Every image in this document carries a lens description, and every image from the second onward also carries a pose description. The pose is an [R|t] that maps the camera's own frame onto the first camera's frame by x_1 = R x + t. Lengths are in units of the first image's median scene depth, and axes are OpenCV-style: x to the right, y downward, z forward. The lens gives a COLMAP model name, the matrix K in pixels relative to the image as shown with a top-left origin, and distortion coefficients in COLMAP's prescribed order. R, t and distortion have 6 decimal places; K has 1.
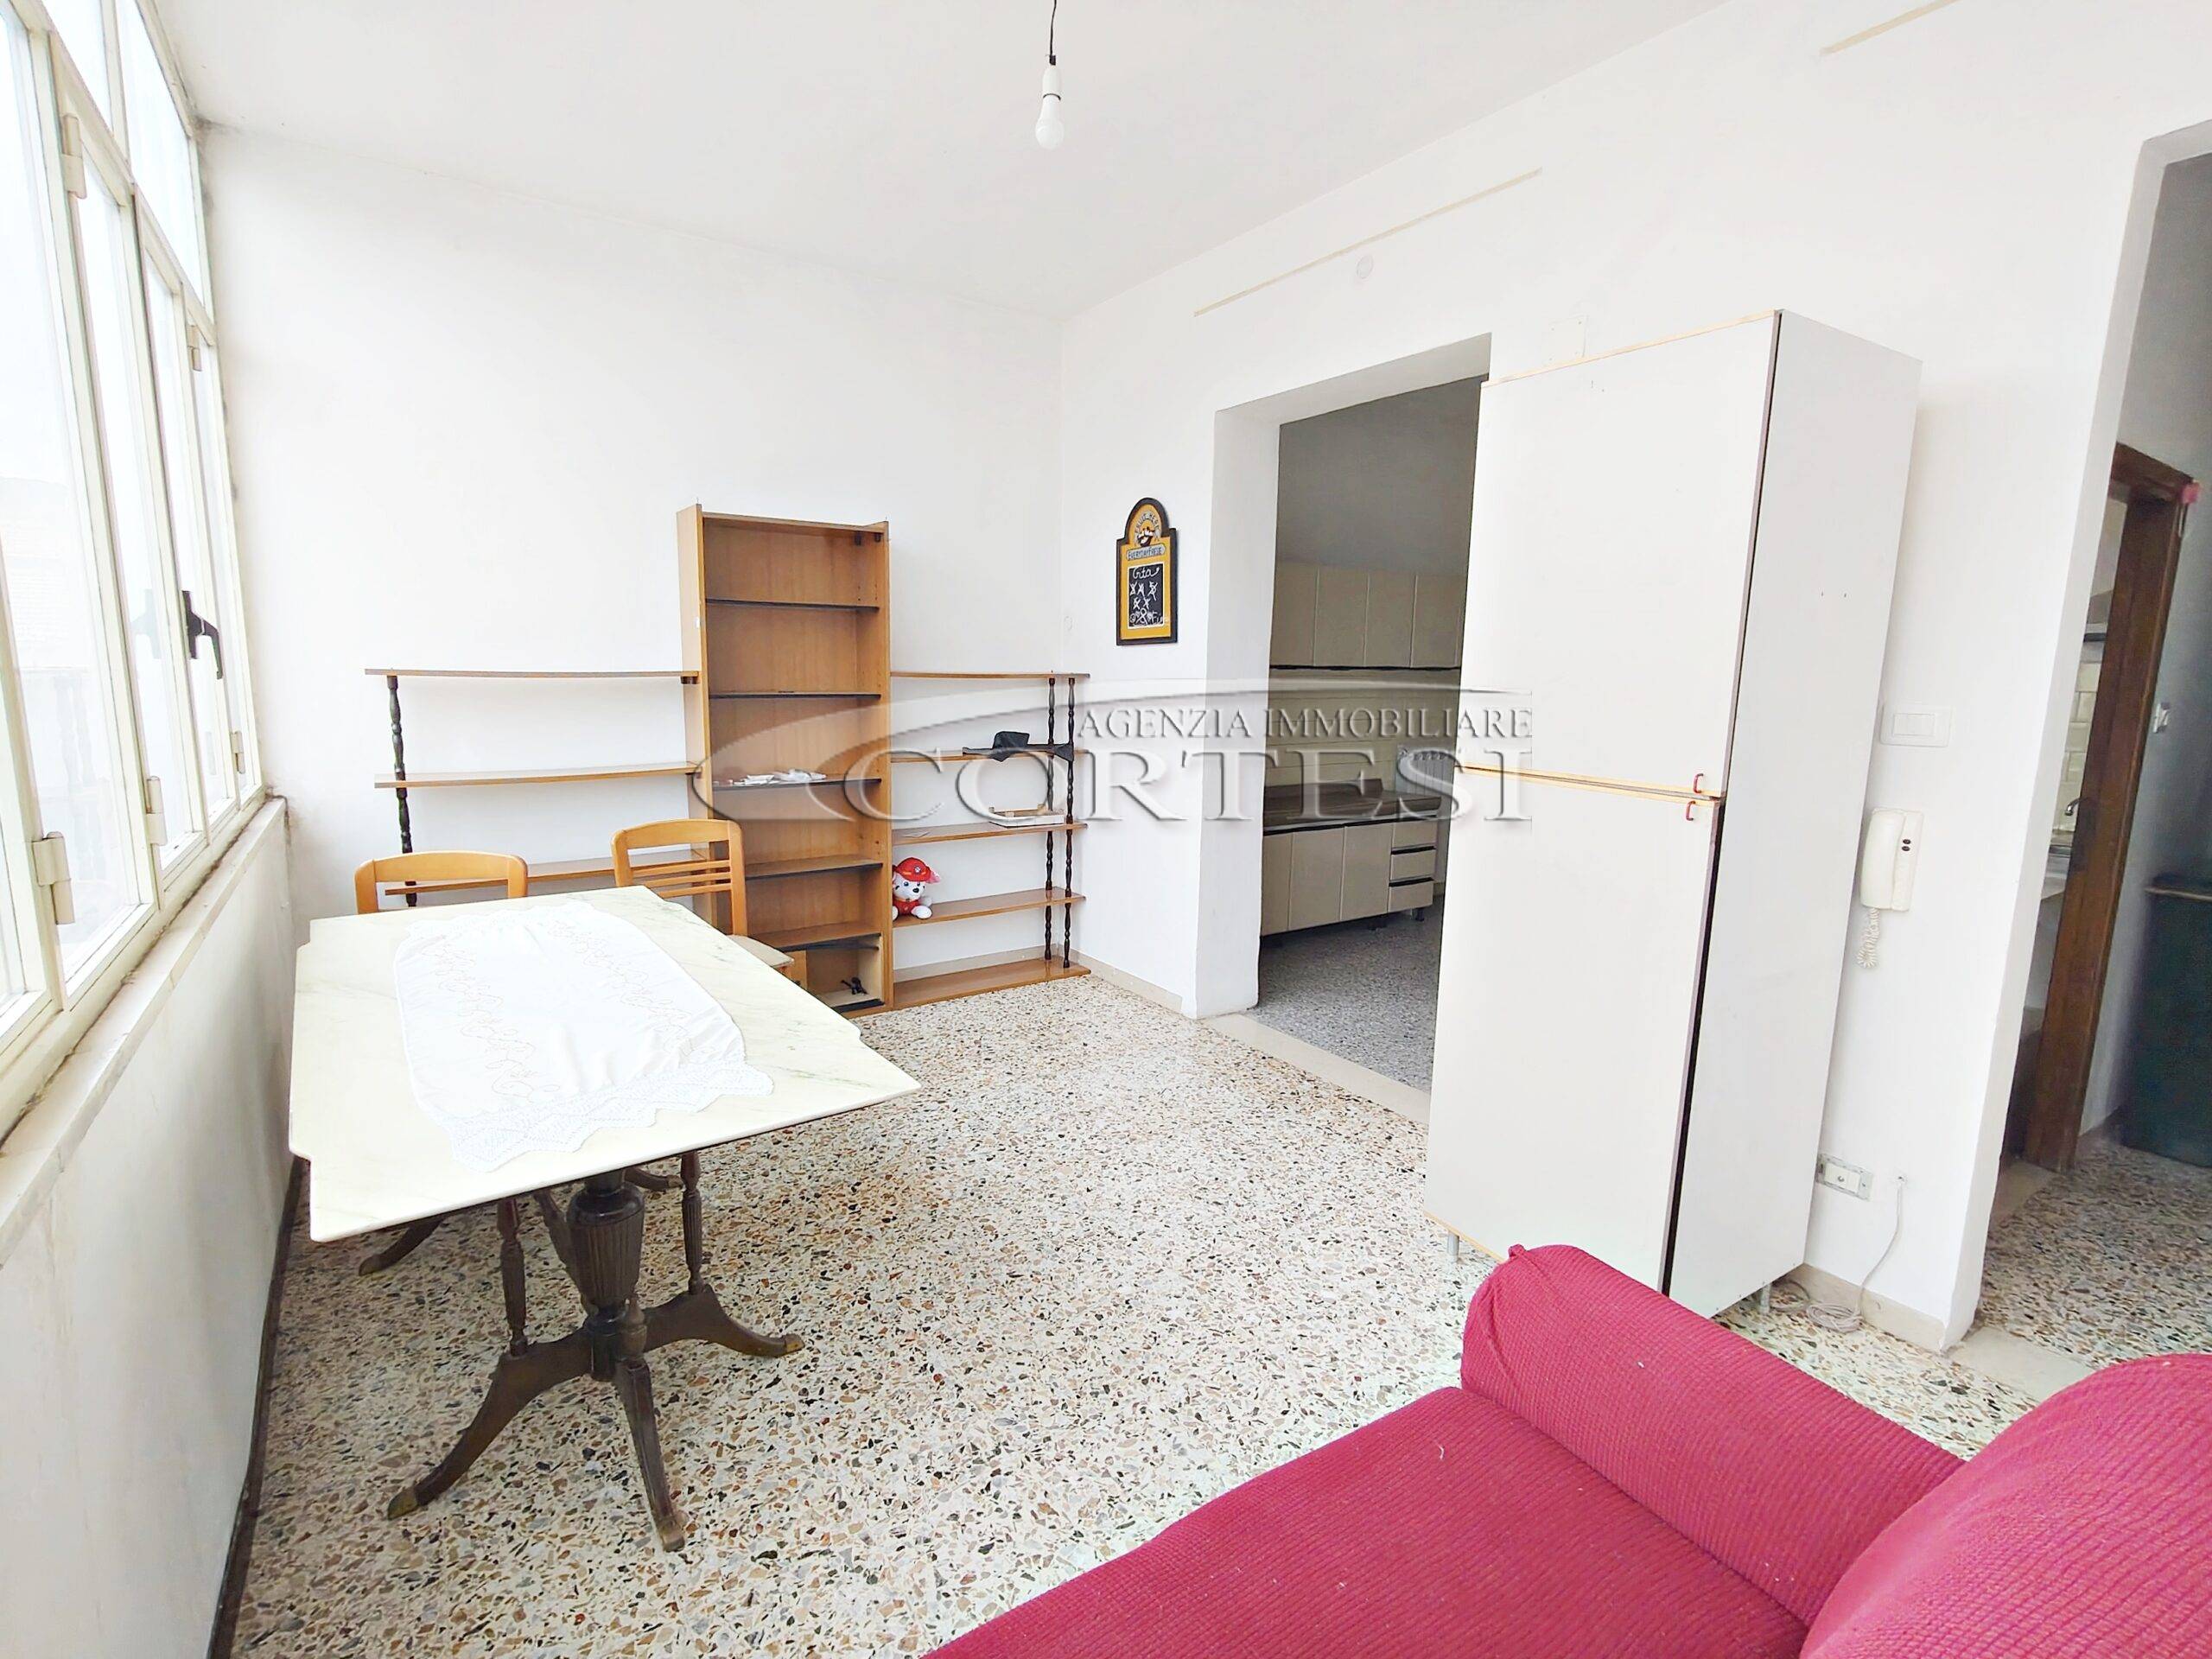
lens RADIAL K [[1038.8, 0, 1092.1], [0, 1038.8, 827.6], [0, 0, 1]] dist [-0.002087, 0.000255]
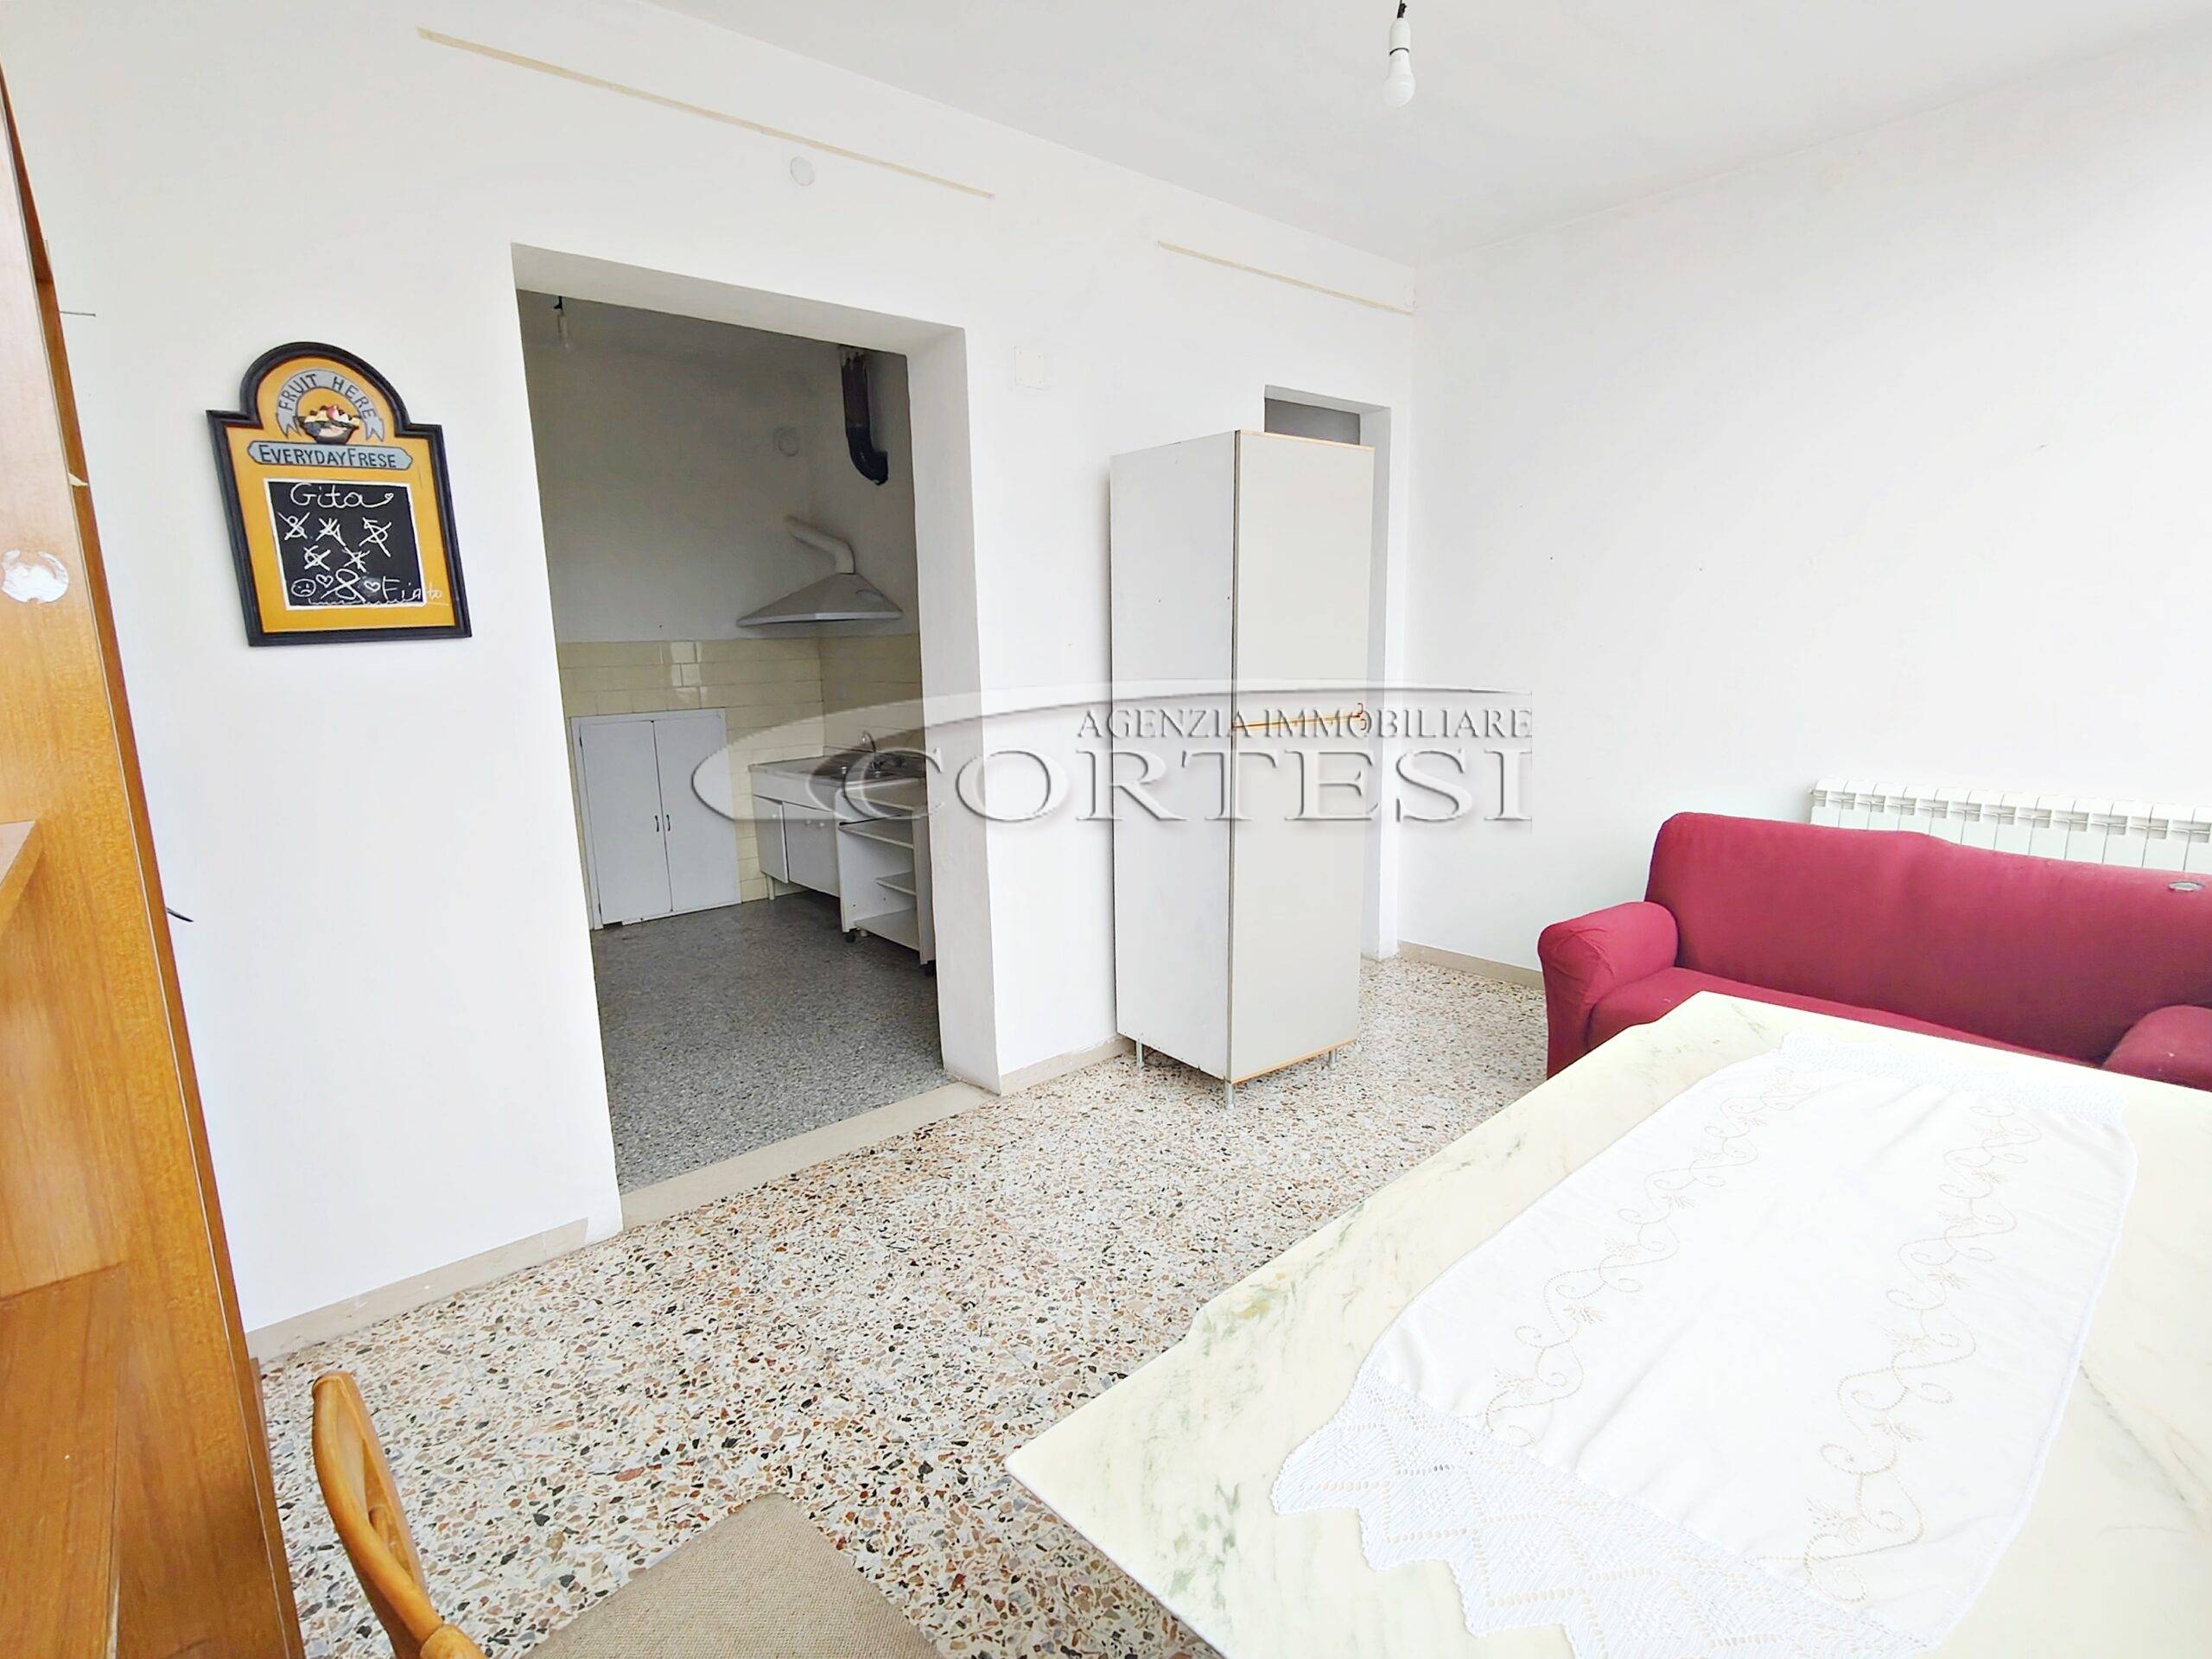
lens RADIAL K [[1075.5, 0, 1106.0], [0, 1075.5, 829.5], [0, 0, 1]] dist [-0.002614, 0.002282]
pose [[-0.115839, -0.189777, 0.974970, -0.830210], [0.177404, 0.961842, 0.208299, -0.212766], [-0.977297, 0.197093, -0.077752, 1.124674]]
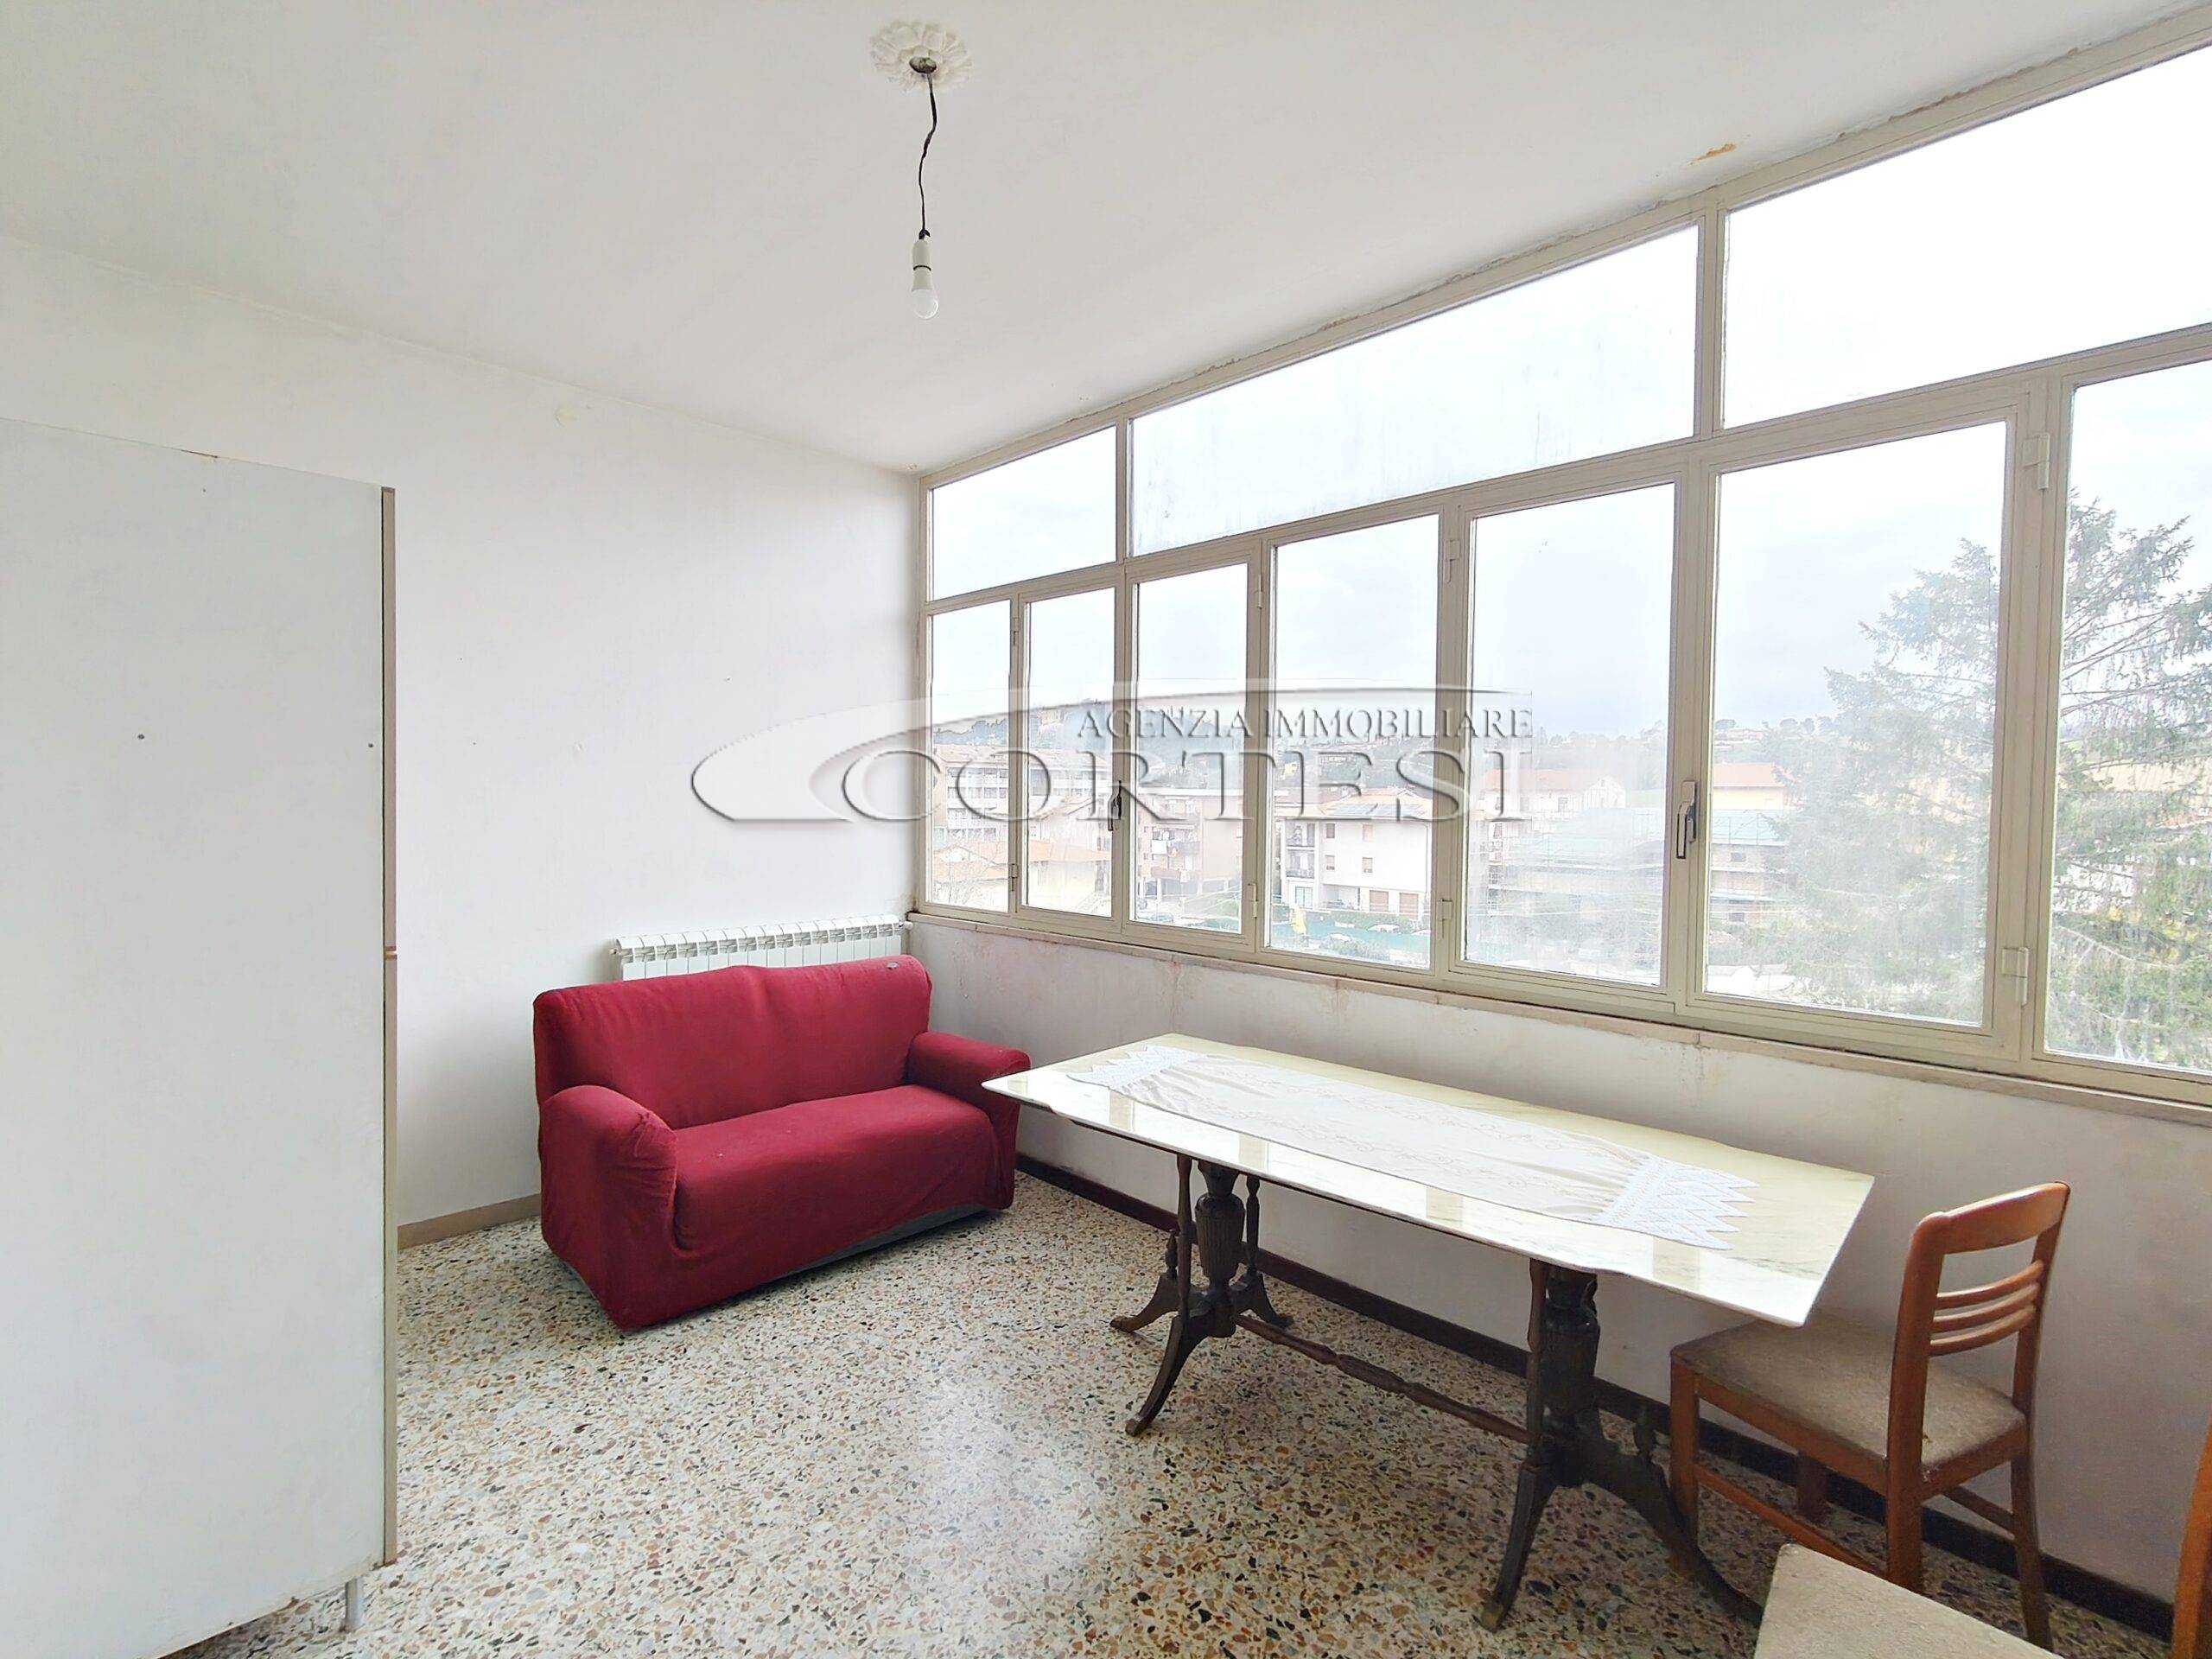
lens RADIAL K [[1038.8, 0, 1092.1], [0, 1038.8, 827.6], [0, 0, 1]] dist [-0.002087, 0.000255]
pose [[-0.983649, -0.018492, -0.179145, -0.022887], [-0.051133, 0.982455, 0.179351, -0.280104], [0.172685, 0.185578, -0.967337, 1.605616]]
